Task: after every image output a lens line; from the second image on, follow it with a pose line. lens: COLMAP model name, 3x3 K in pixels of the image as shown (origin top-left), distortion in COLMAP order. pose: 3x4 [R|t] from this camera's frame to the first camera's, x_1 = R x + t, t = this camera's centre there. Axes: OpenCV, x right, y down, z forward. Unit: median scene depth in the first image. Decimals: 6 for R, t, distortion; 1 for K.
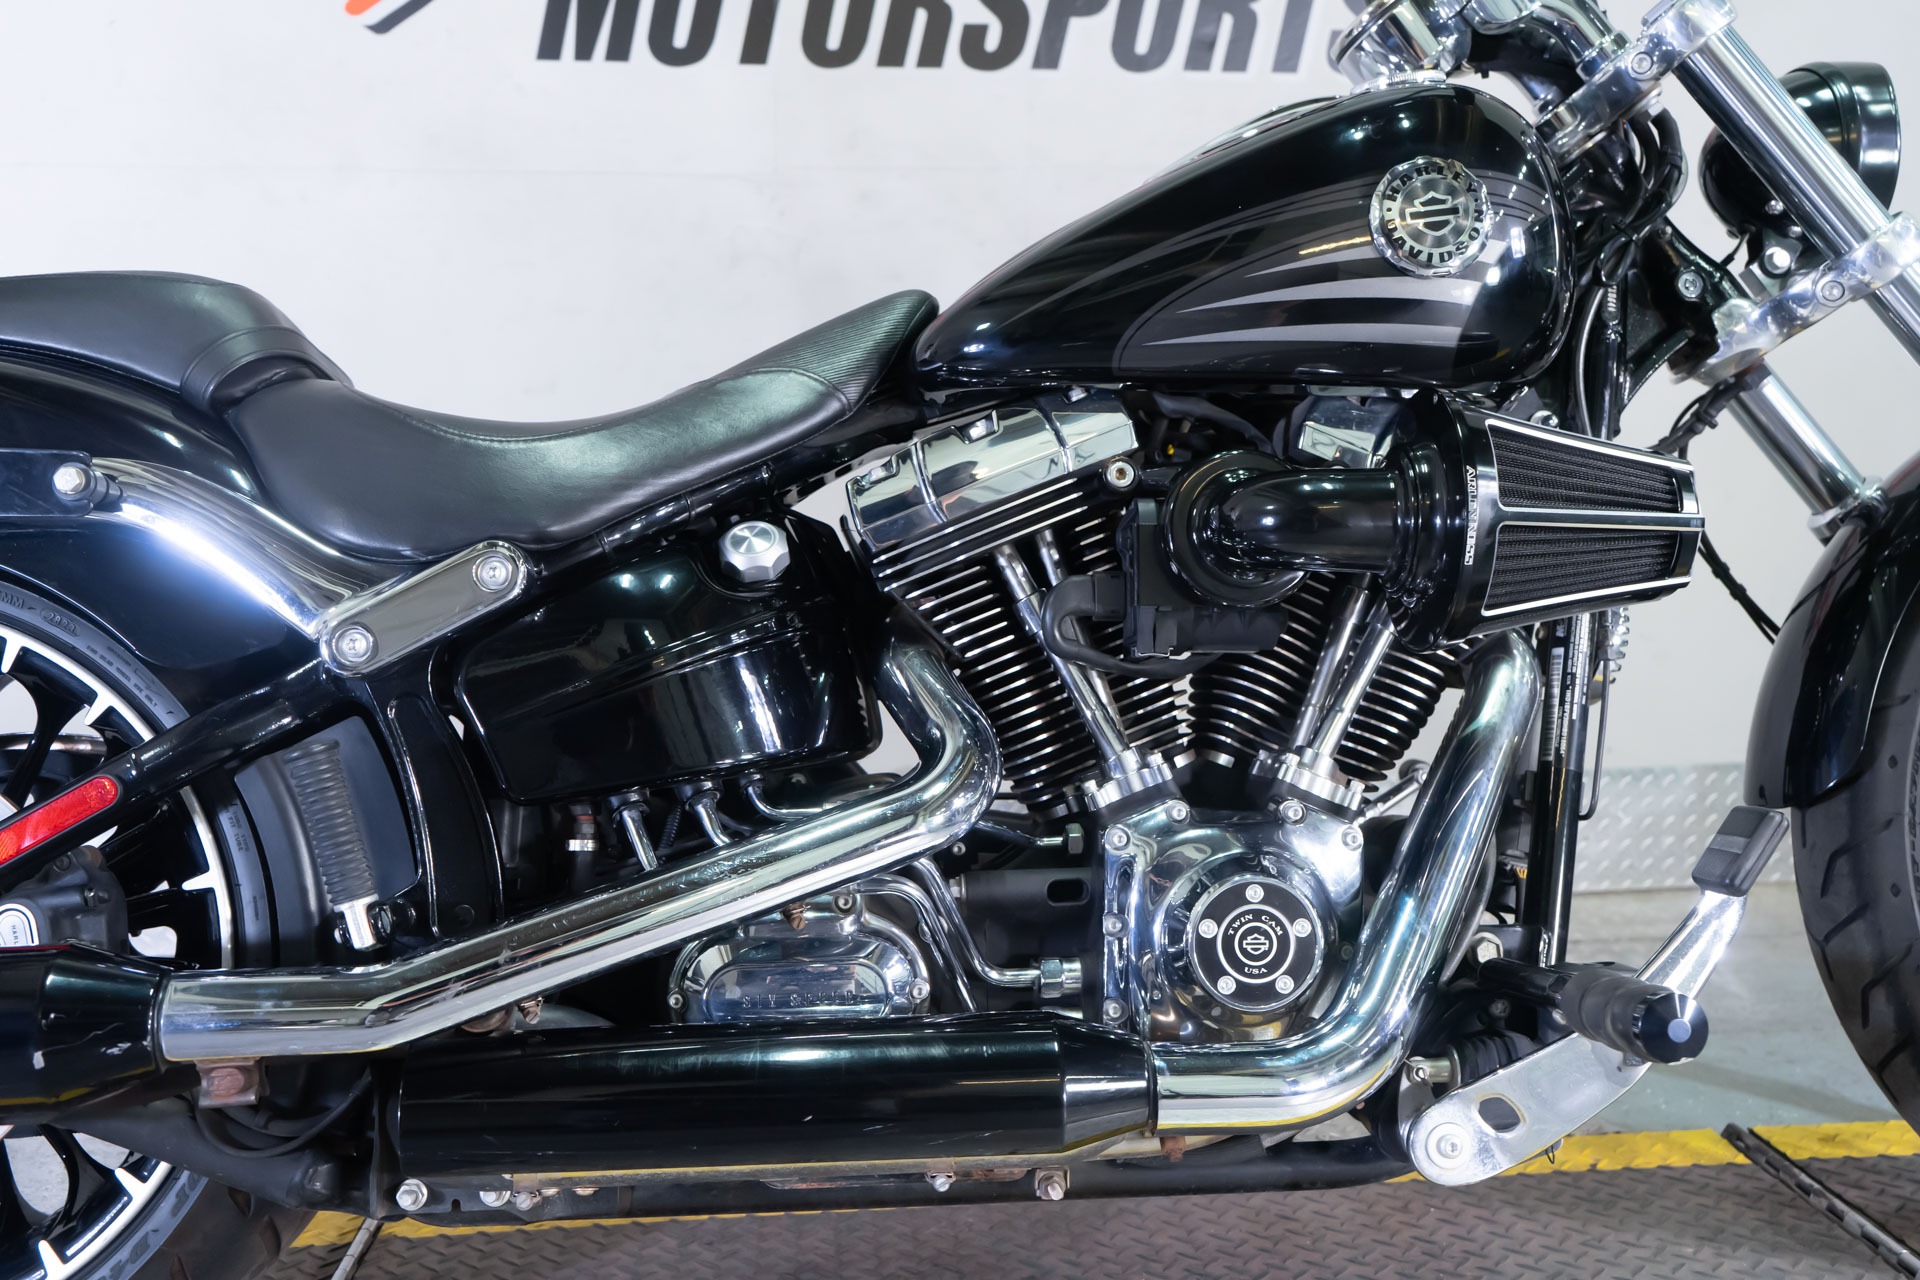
lens RADIAL K [[1858.3, 0, 961.3], [0, 1858.3, 629.7], [0, 0, 1]] dist [0.013338, 0.000000]
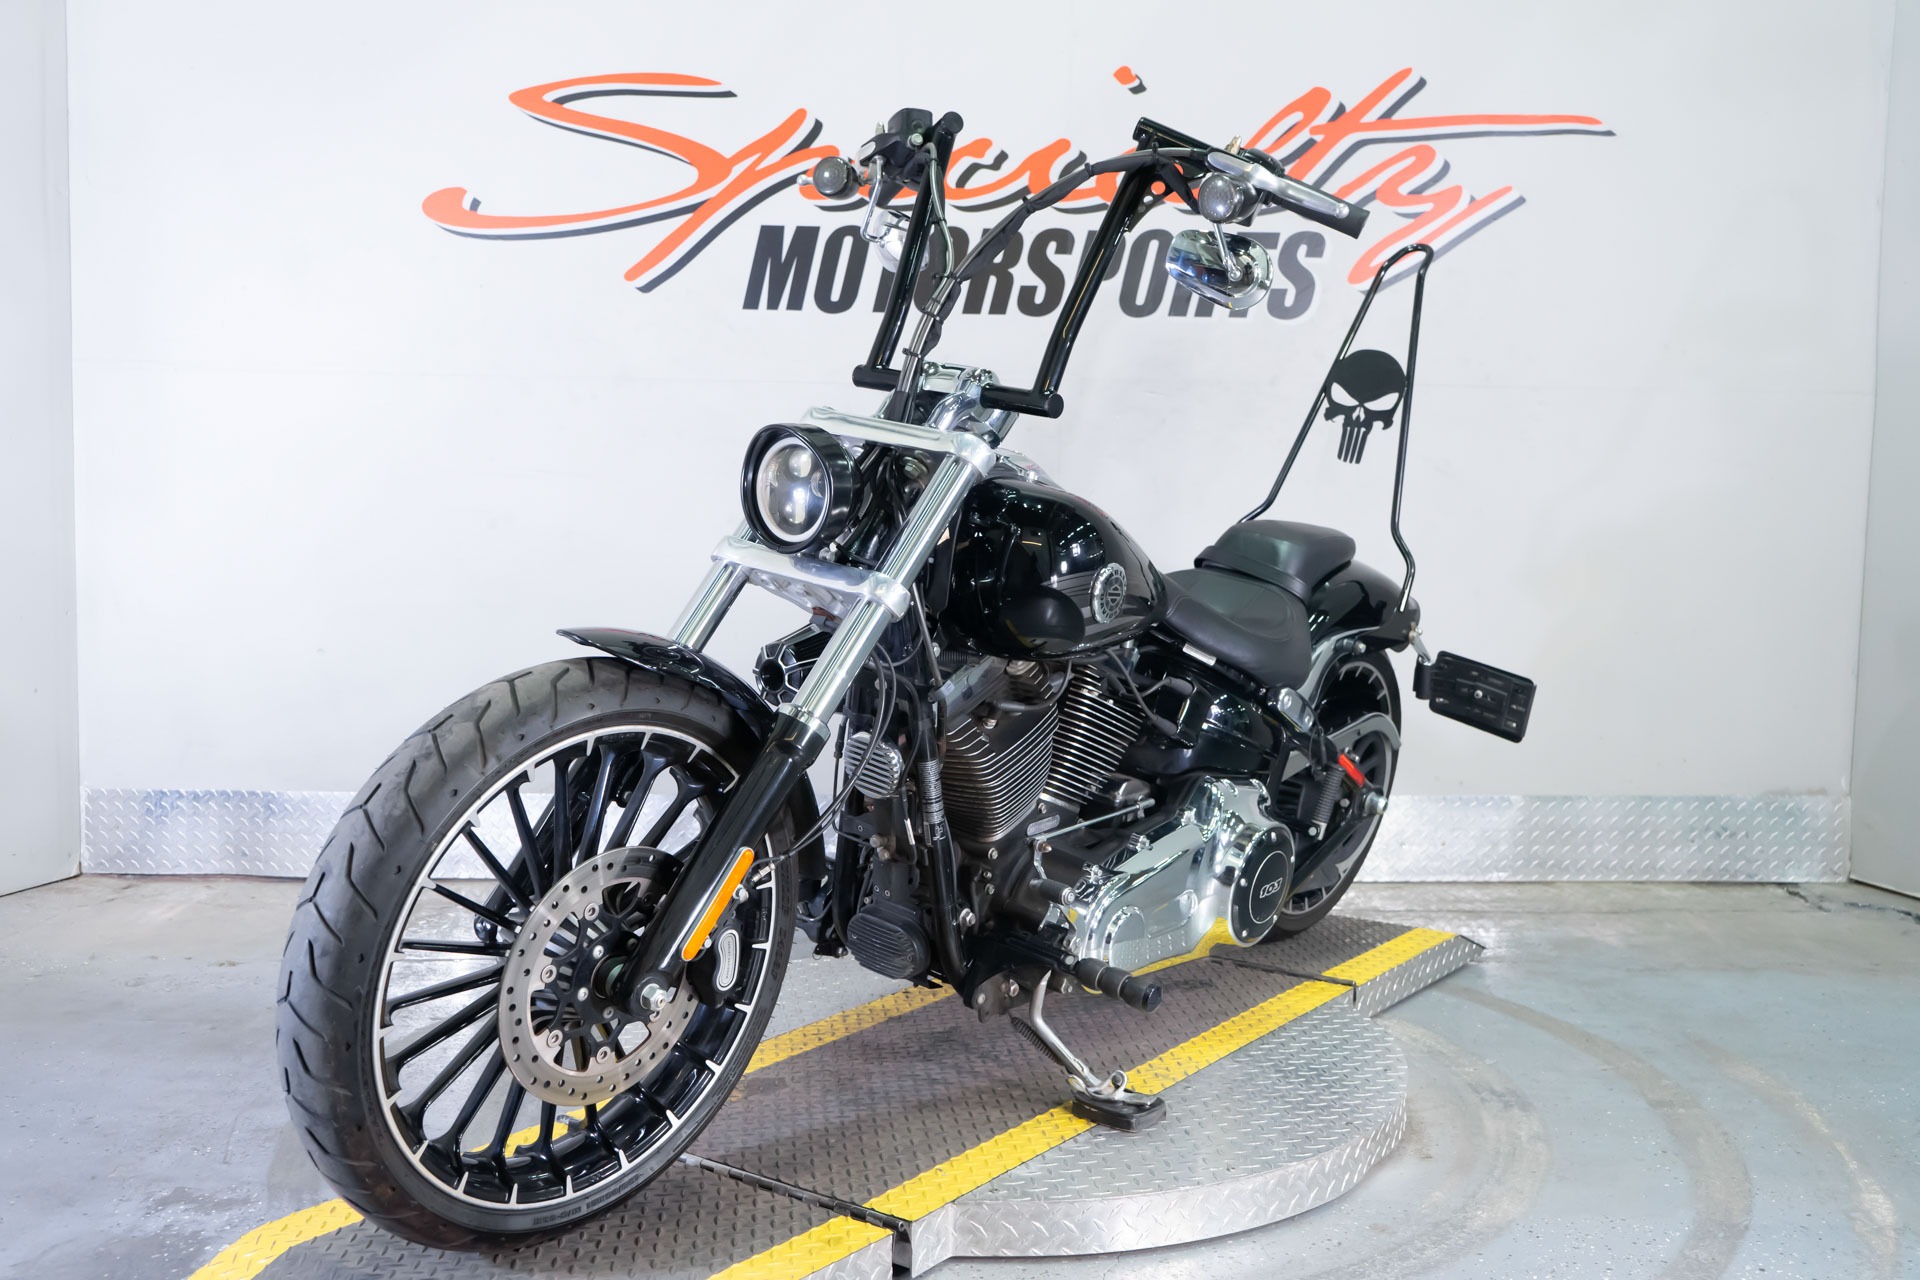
lens RADIAL K [[1913.4, 0, 958.8], [0, 1913.4, 632.8], [0, 0, 1]] dist [0.014975, 0.000000]
pose [[0.993701, 0.031049, -0.107675, 0.290204], [-0.031074, 0.999516, 0.001452, -0.100407], [0.107668, 0.001903, 0.994185, -1.256413]]
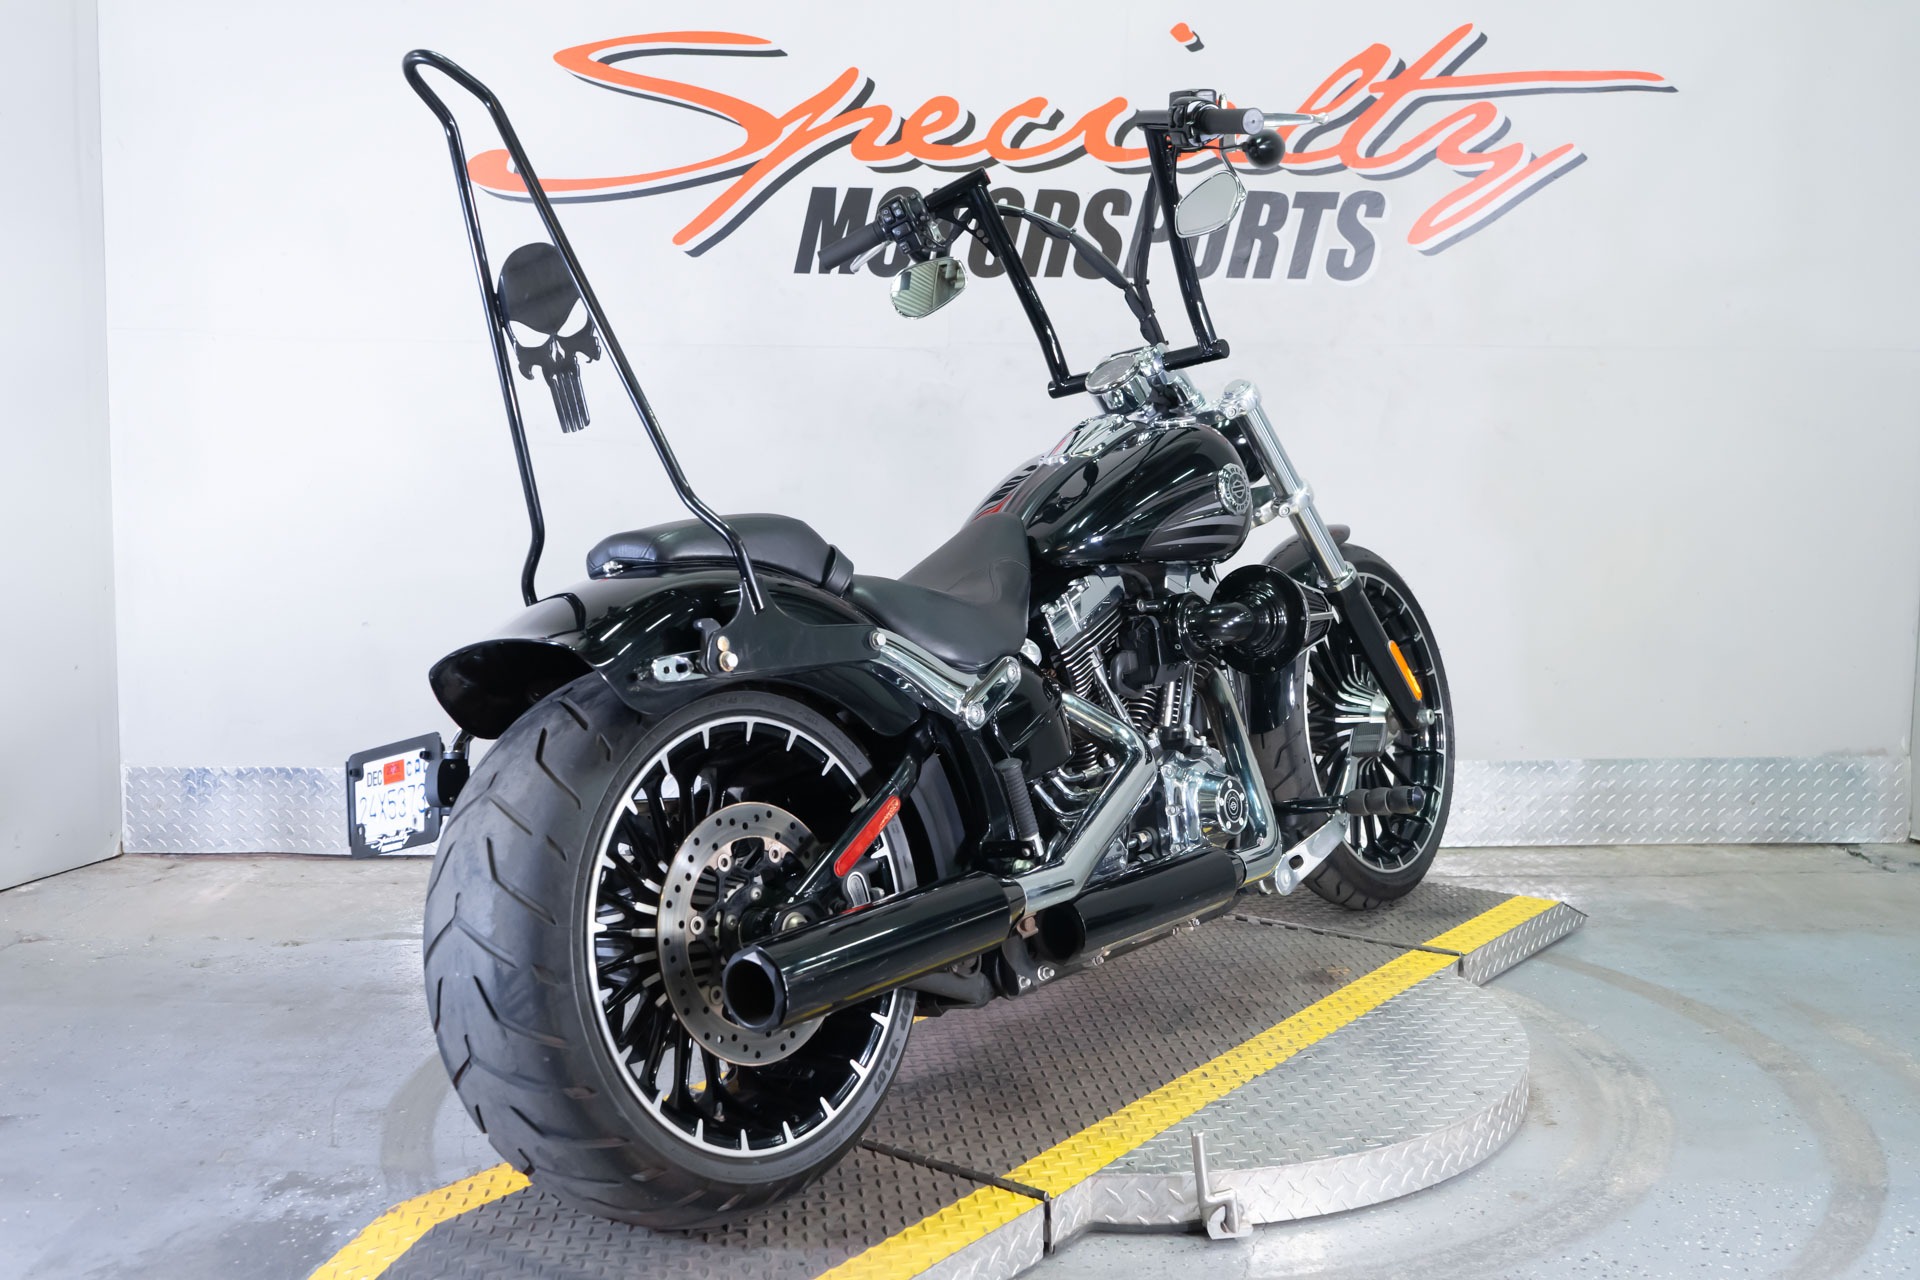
lens RADIAL K [[1913.4, 0, 956.5], [0, 1913.4, 634.2], [0, 0, 1]] dist [0.014975, 0.000000]
pose [[0.995822, 0.023609, -0.088216, 0.108681], [-0.022311, 0.999628, 0.015669, -0.085822], [0.088553, -0.013636, 0.995978, -1.228400]]
